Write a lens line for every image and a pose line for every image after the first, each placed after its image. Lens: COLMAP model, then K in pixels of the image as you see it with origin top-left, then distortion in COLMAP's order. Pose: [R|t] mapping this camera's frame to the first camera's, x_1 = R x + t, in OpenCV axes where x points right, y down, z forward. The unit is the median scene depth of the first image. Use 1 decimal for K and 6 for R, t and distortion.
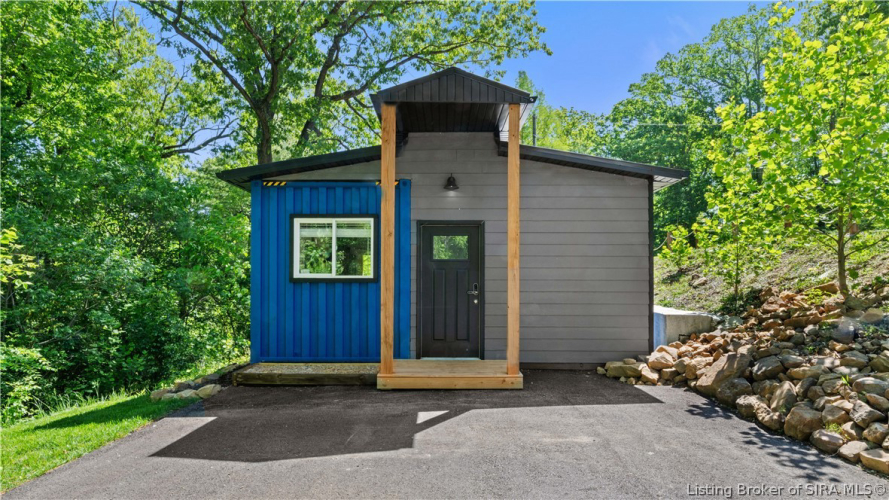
lens RADIAL K [[519.7, 0, 444.5], [0, 519.7, 250.0], [0, 0, 1]] dist [-0.000885, -0.000084]
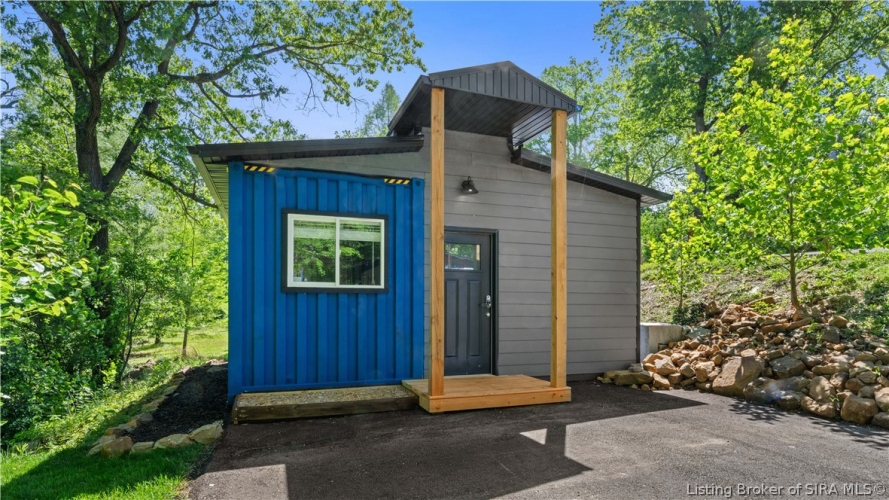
lens RADIAL K [[524.9, 0, 444.5], [0, 524.9, 281.0], [0, 0, 1]] dist [0.002591, -0.000104]
pose [[0.924264, 0.018629, 0.381299, -0.388424], [-0.025058, 0.999615, 0.011902, 0.028965], [-0.380931, -0.020556, 0.924375, 0.152570]]
